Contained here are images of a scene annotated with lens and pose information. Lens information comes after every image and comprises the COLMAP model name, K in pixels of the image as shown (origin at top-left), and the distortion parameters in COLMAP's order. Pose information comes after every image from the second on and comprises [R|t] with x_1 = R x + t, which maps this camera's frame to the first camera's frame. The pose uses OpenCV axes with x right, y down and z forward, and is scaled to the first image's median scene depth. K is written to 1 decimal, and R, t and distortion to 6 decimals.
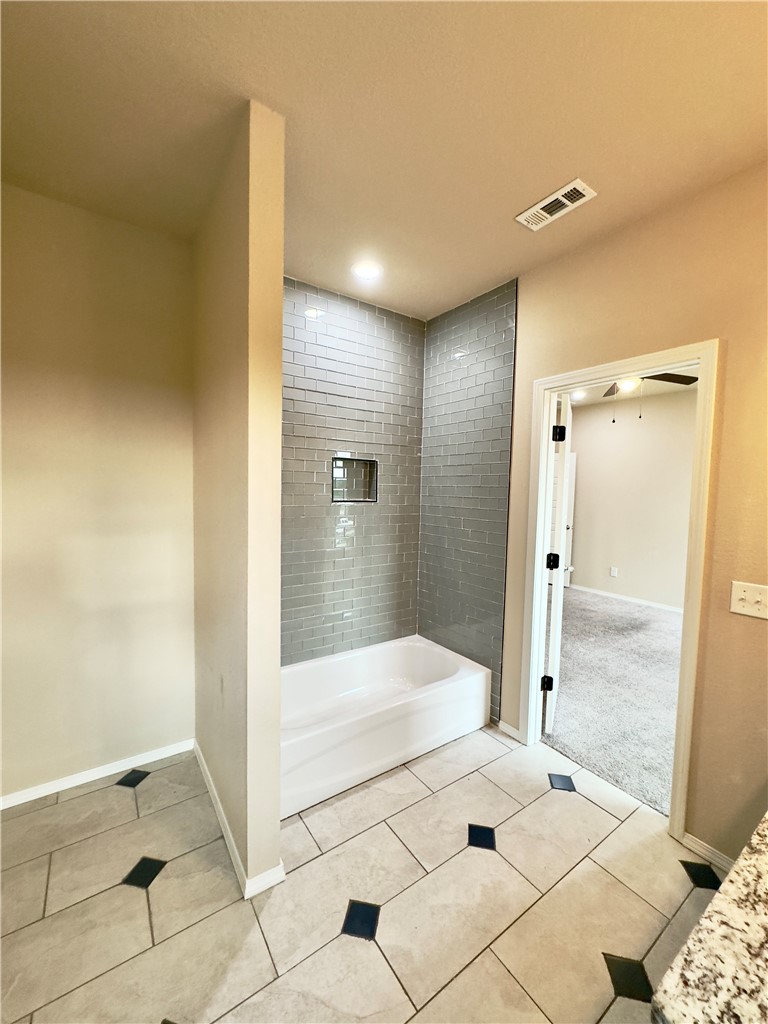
lens RADIAL K [[405.8, 0, 392.6], [0, 405.8, 512.2], [0, 0, 1]] dist [-0.000687, -0.000340]
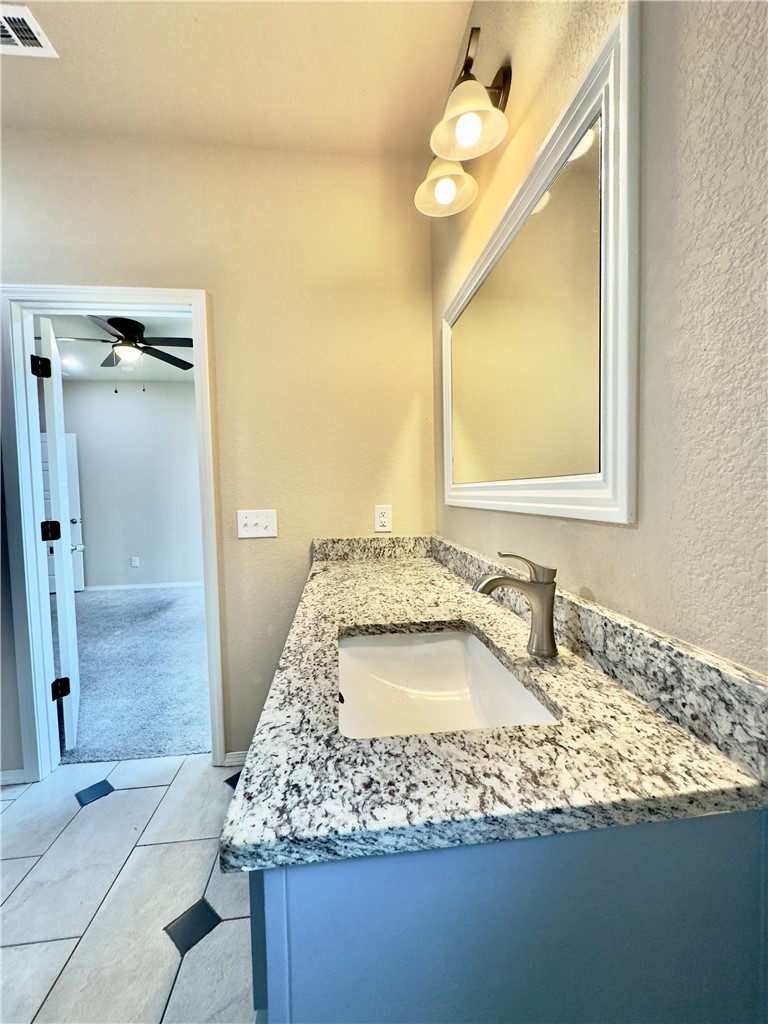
lens RADIAL K [[405.8, 0, 378.4], [0, 405.8, 509.7], [0, 0, 1]] dist [-0.000687, -0.000340]
pose [[0.494572, -0.073777, 0.865999, 0.032725], [0.089976, 0.995383, 0.033414, 0.112885], [-0.864467, 0.061394, 0.498927, 0.061017]]
